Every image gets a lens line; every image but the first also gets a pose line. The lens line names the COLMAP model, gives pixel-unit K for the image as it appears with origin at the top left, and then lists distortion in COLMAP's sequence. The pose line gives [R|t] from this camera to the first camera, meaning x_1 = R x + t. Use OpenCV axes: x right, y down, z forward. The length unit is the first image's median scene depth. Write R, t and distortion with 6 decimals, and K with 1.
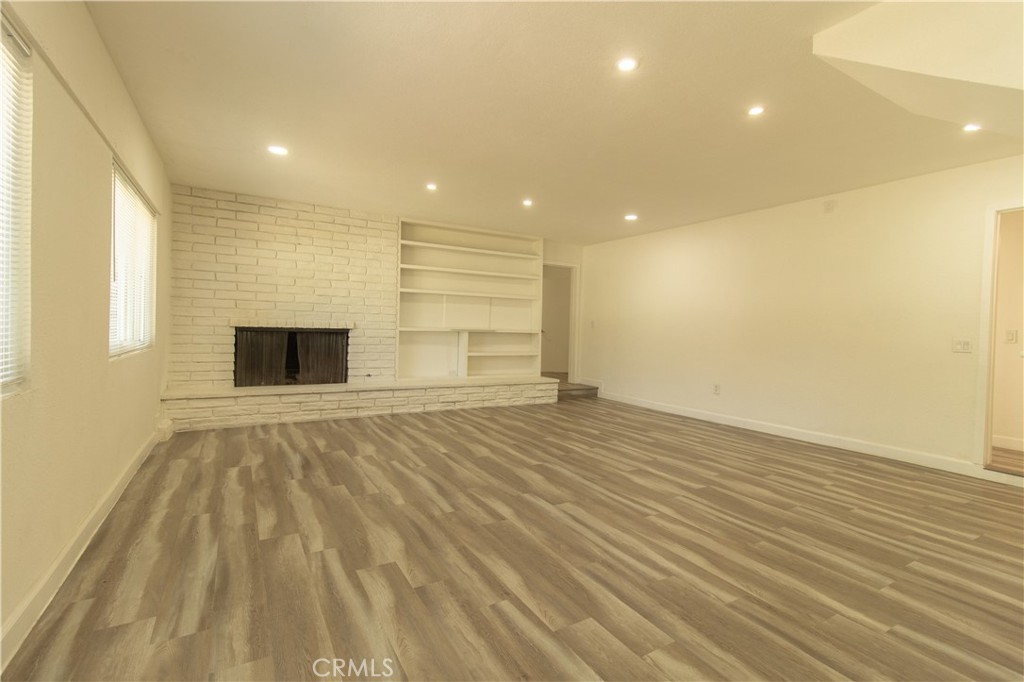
lens RADIAL K [[474.9, 0, 518.4], [0, 474.9, 338.2], [0, 0, 1]] dist [-0.001665, 0.000608]
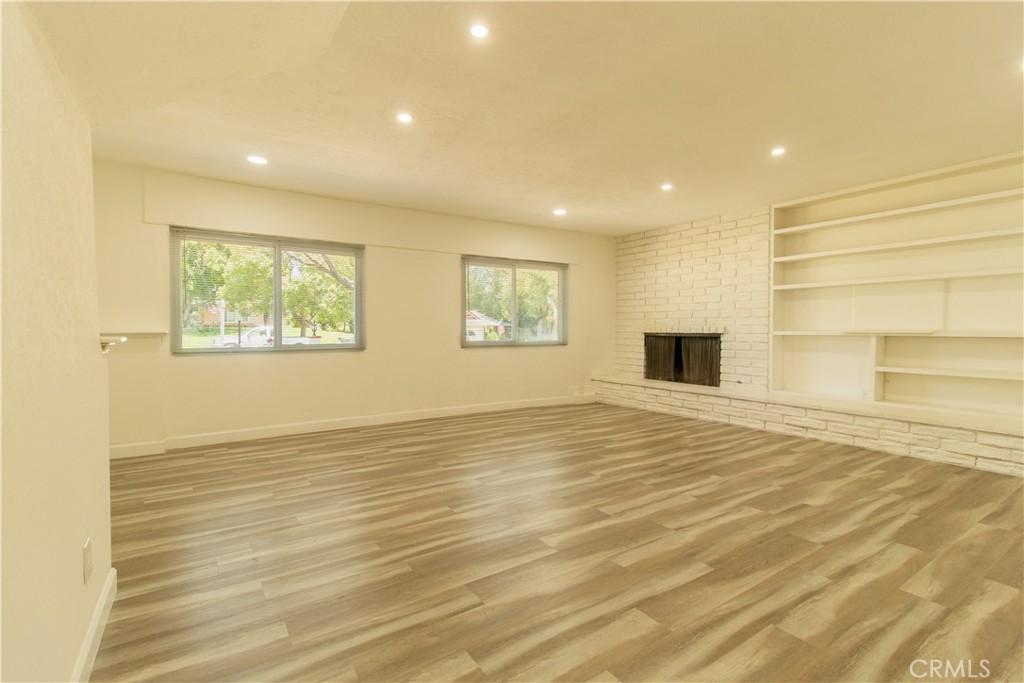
lens RADIAL K [[474.9, 0, 516.5], [0, 474.9, 338.8], [0, 0, 1]] dist [-0.001665, 0.000608]
pose [[0.059744, -0.002596, -0.998210, 0.650315], [-0.019931, 0.999794, -0.003793, 0.004412], [0.998015, 0.020122, 0.059680, 0.532541]]
